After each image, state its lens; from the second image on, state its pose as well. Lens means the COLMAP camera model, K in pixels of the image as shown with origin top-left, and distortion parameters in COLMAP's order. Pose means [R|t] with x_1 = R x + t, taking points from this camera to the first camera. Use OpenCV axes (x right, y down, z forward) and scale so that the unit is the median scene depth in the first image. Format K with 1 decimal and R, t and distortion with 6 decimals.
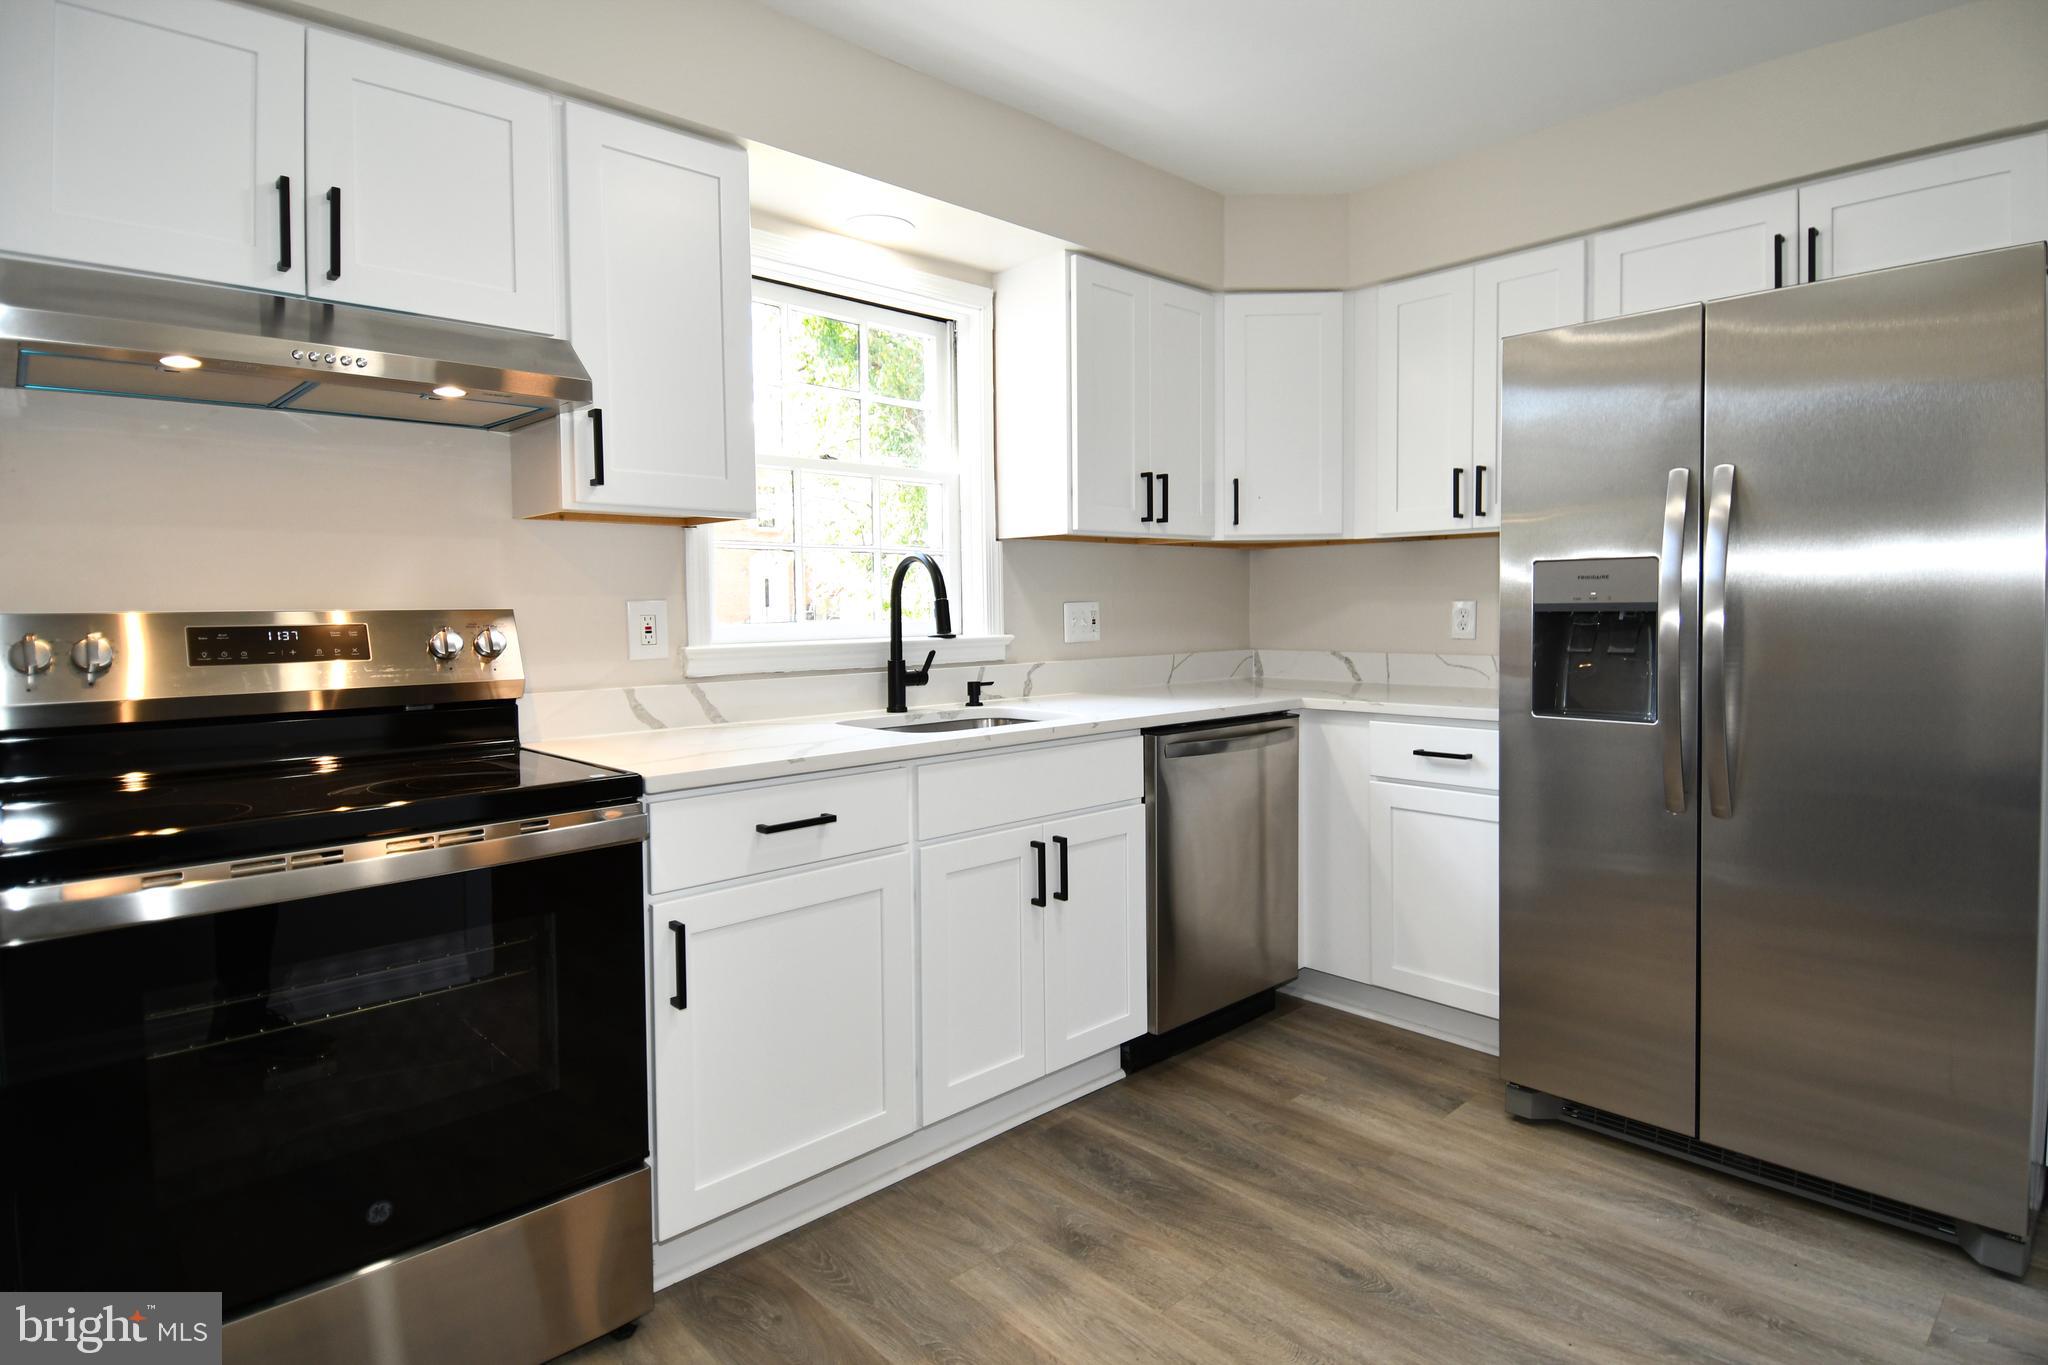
lens RADIAL K [[1108.2, 0, 1056.0], [0, 1108.2, 640.4], [0, 0, 1]] dist [0.048140, -0.060780]
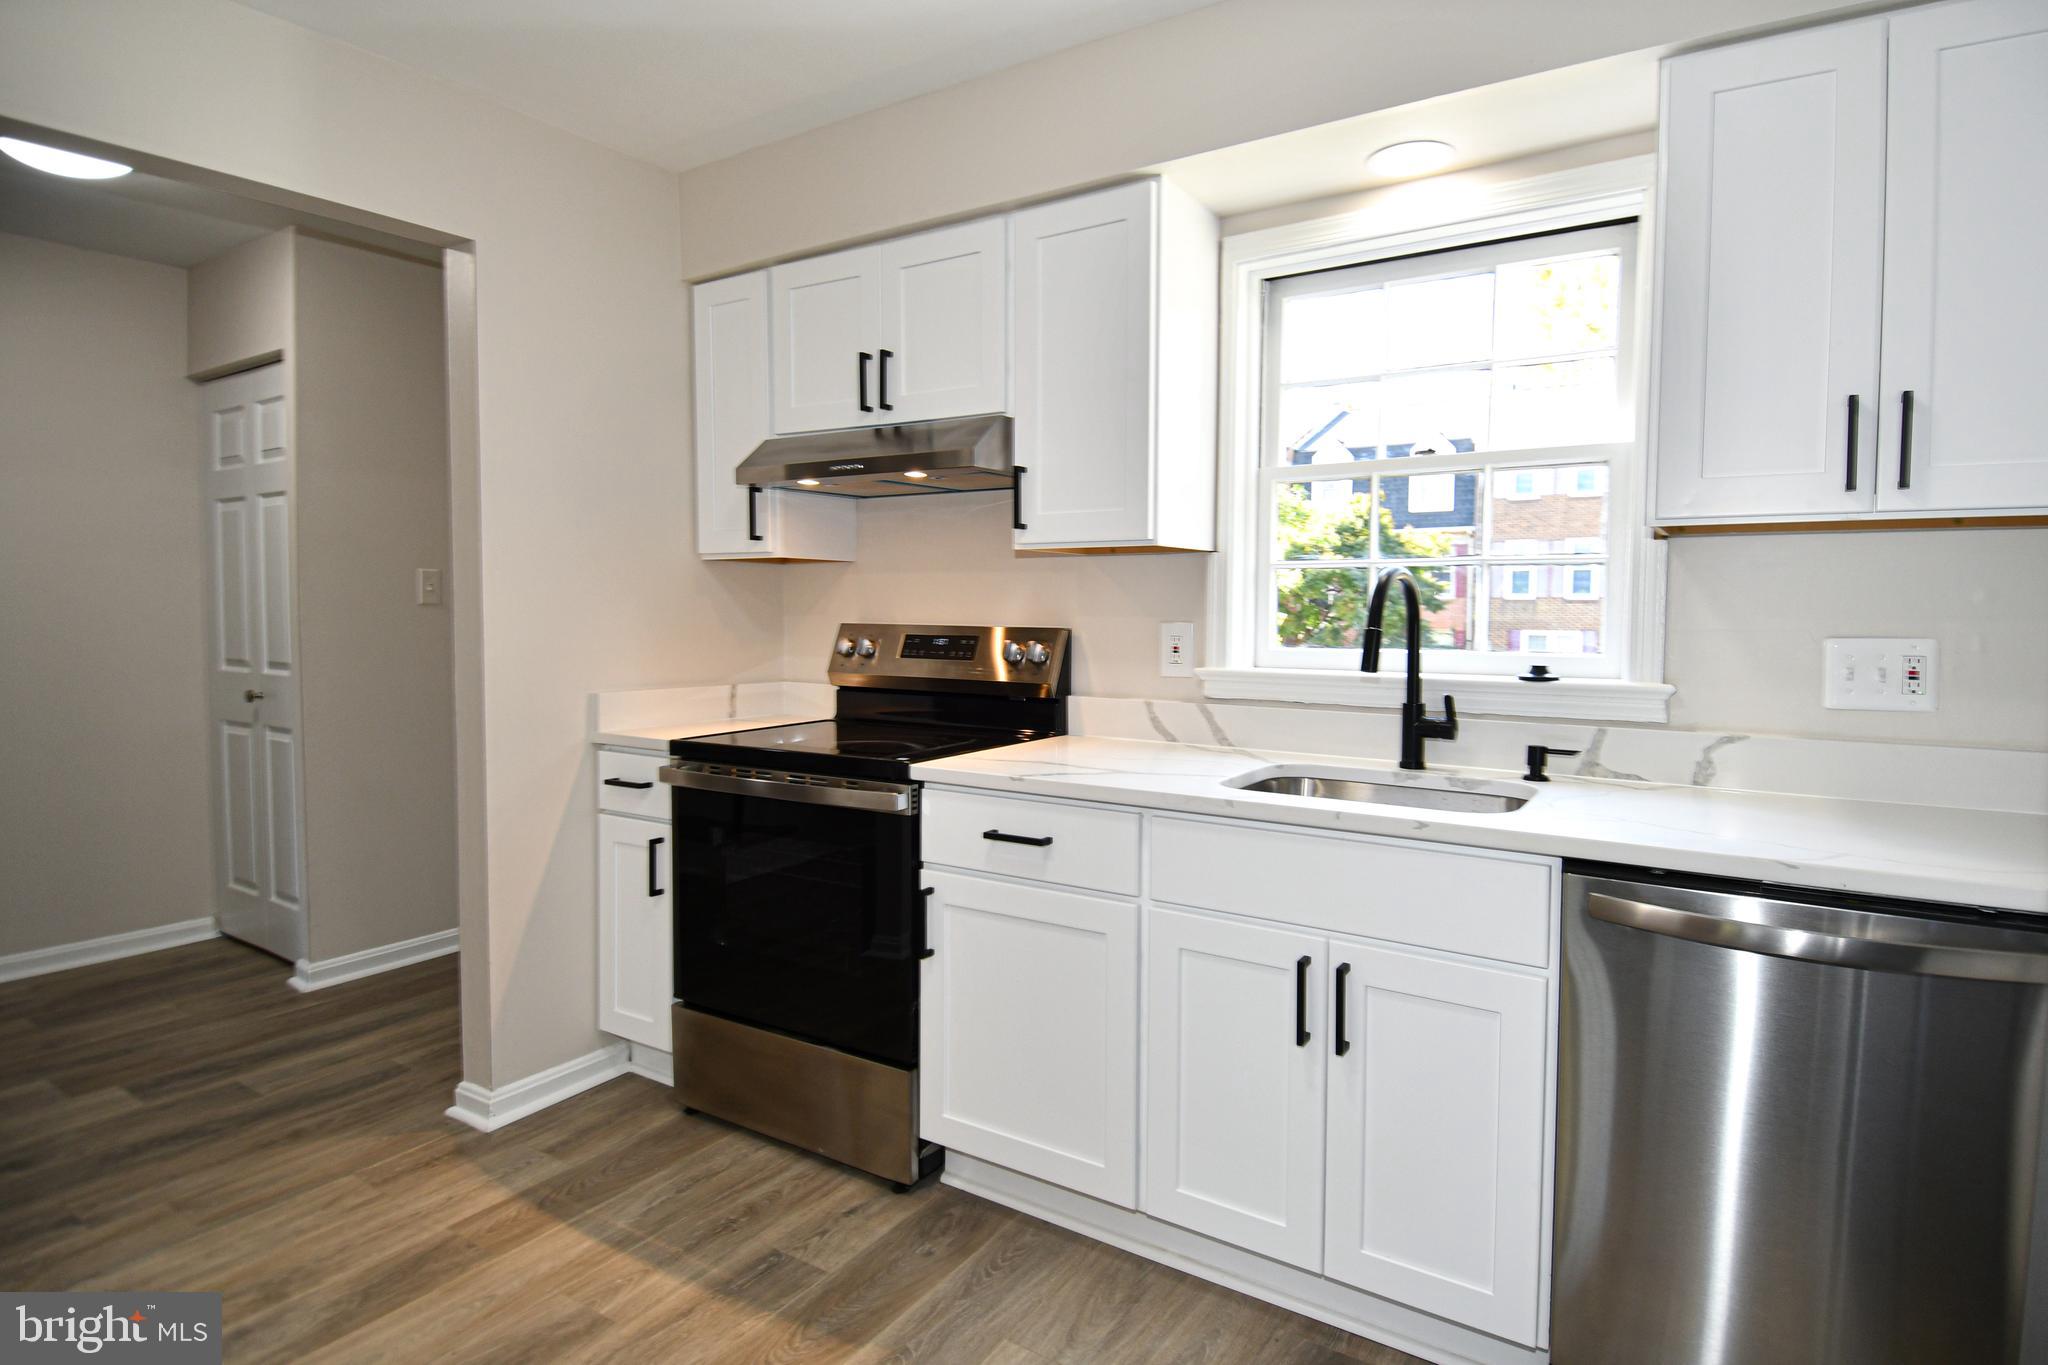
lens RADIAL K [[1111.7, 0, 1048.0], [0, 1111.7, 660.0], [0, 0, 1]] dist [0.009139, -0.000970]
pose [[0.214061, 0.059418, -0.975011, 0.655150], [-0.037760, 0.997906, 0.052523, -0.051240], [0.976090, 0.025573, 0.215857, 0.653212]]
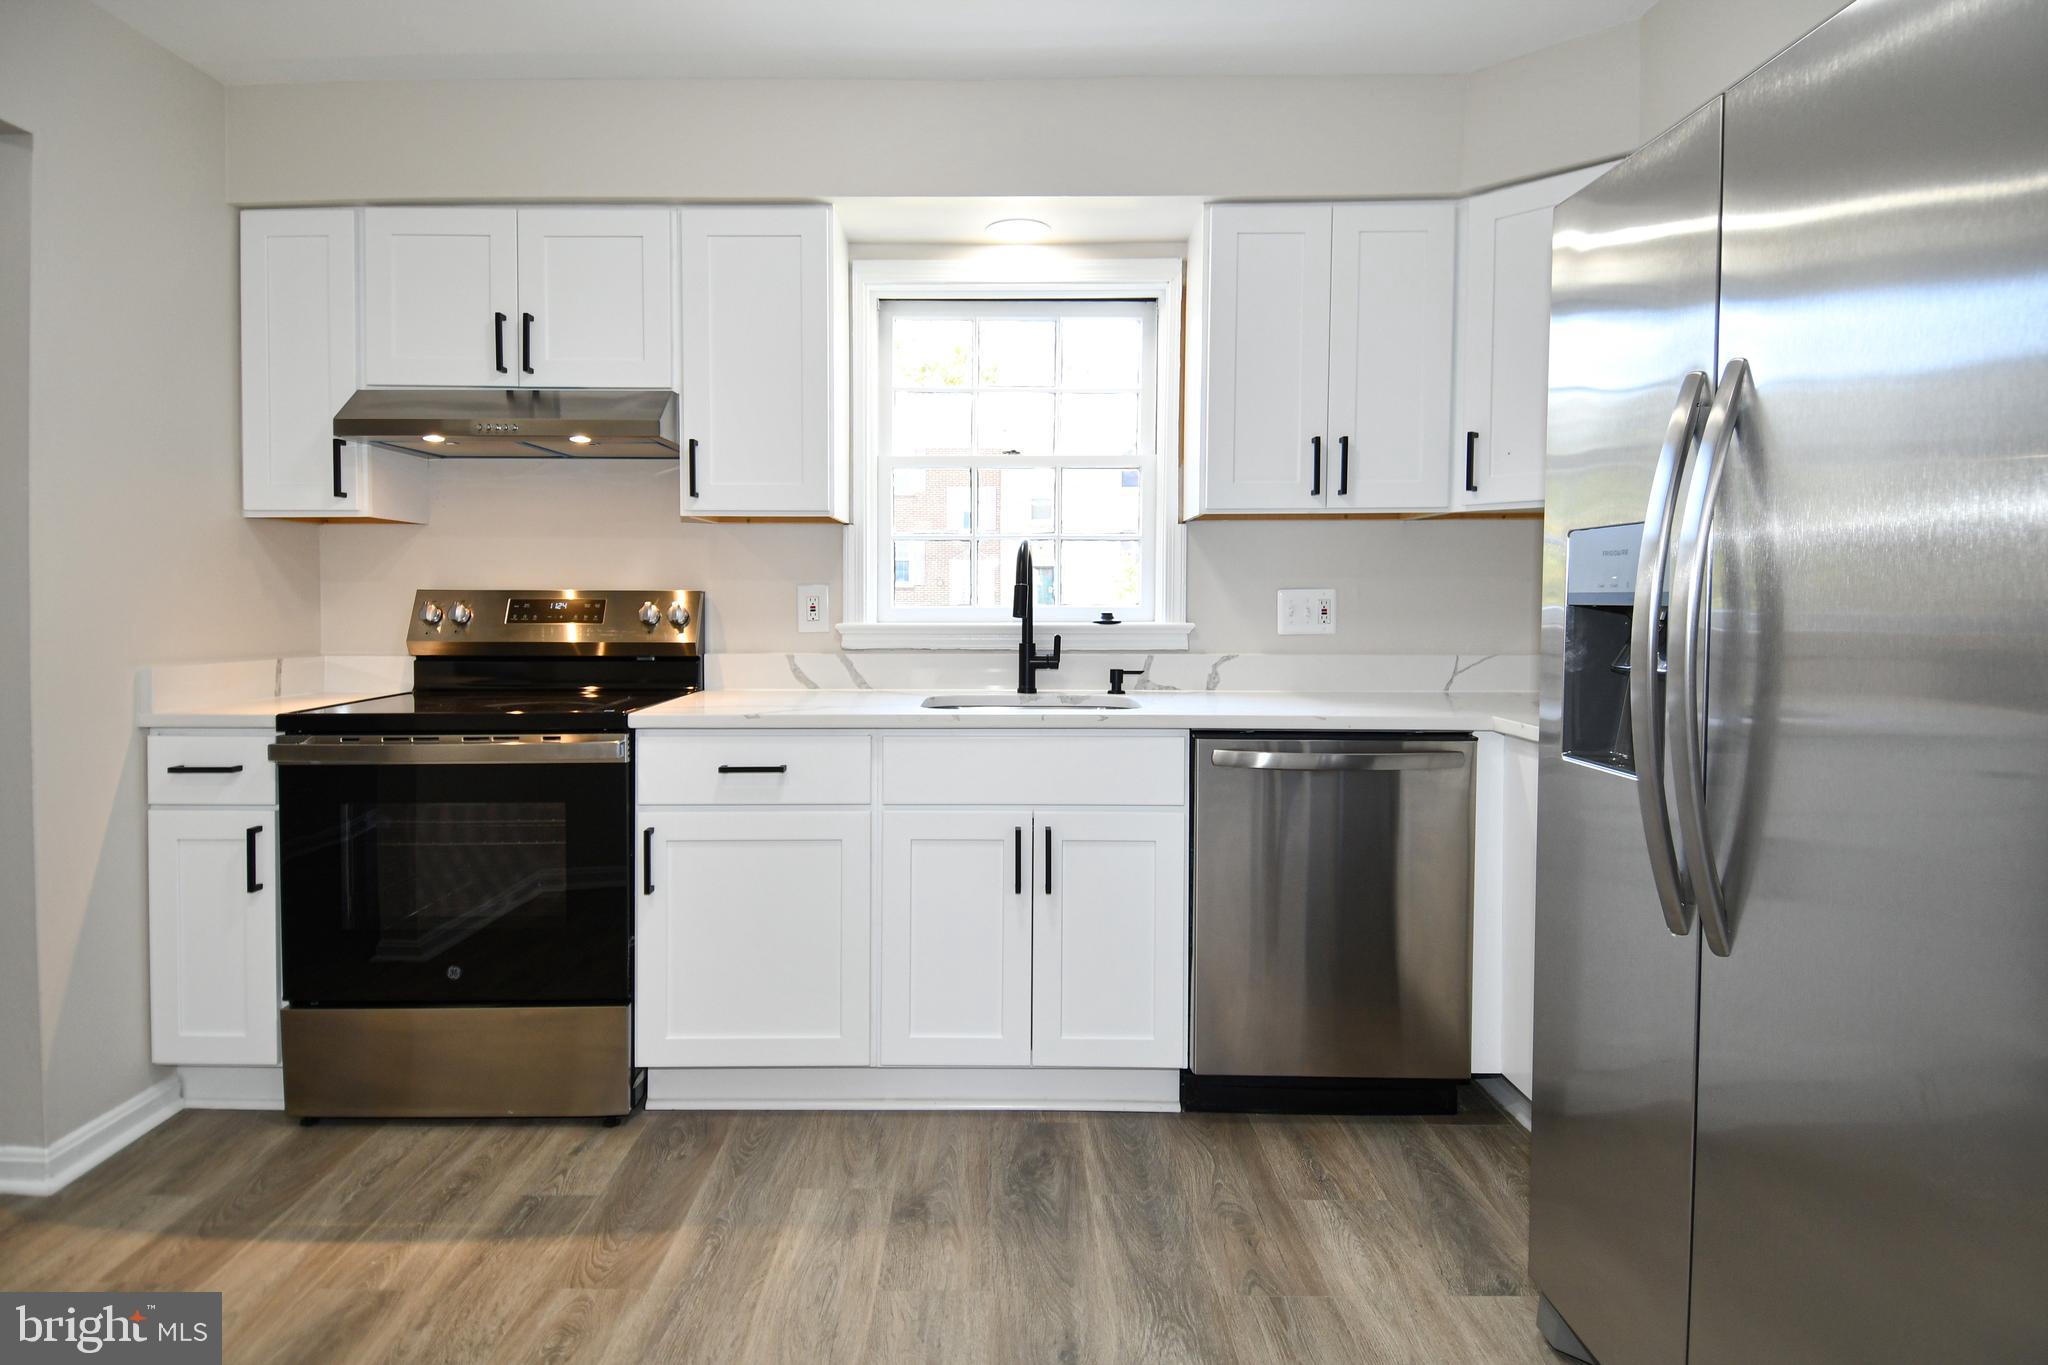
lens RADIAL K [[1137.0, 0, 997.4], [0, 1137.0, 632.3], [0, 0, 1]] dist [0.049469, -0.055889]
pose [[0.698563, 0.033958, -0.714742, 0.684792], [-0.032115, 0.999355, 0.016093, -0.009886], [0.714827, 0.011712, 0.699203, 0.265158]]
